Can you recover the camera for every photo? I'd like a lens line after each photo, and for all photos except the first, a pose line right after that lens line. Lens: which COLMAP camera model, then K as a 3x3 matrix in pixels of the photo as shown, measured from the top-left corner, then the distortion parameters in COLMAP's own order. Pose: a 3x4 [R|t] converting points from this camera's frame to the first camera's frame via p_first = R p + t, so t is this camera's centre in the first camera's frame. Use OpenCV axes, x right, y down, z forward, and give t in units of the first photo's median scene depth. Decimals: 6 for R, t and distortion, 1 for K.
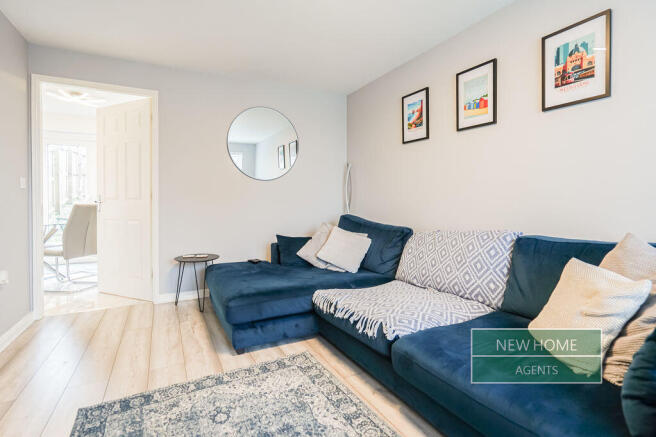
lens RADIAL K [[317.1, 0, 328.9], [0, 317.1, 202.2], [0, 0, 1]] dist [0.000126, 0.000443]
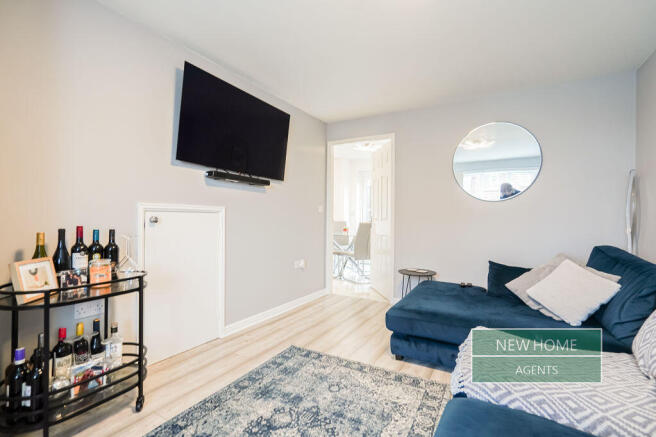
lens RADIAL K [[309.3, 0, 328.0], [0, 309.3, 218.5], [0, 0, 1]] dist [-0.003162, -0.000045]
pose [[0.538256, 0.010639, -0.842714, 0.406835], [-0.016594, 0.999860, 0.002024, -0.016178], [0.842618, 0.012894, 0.538357, 0.157604]]
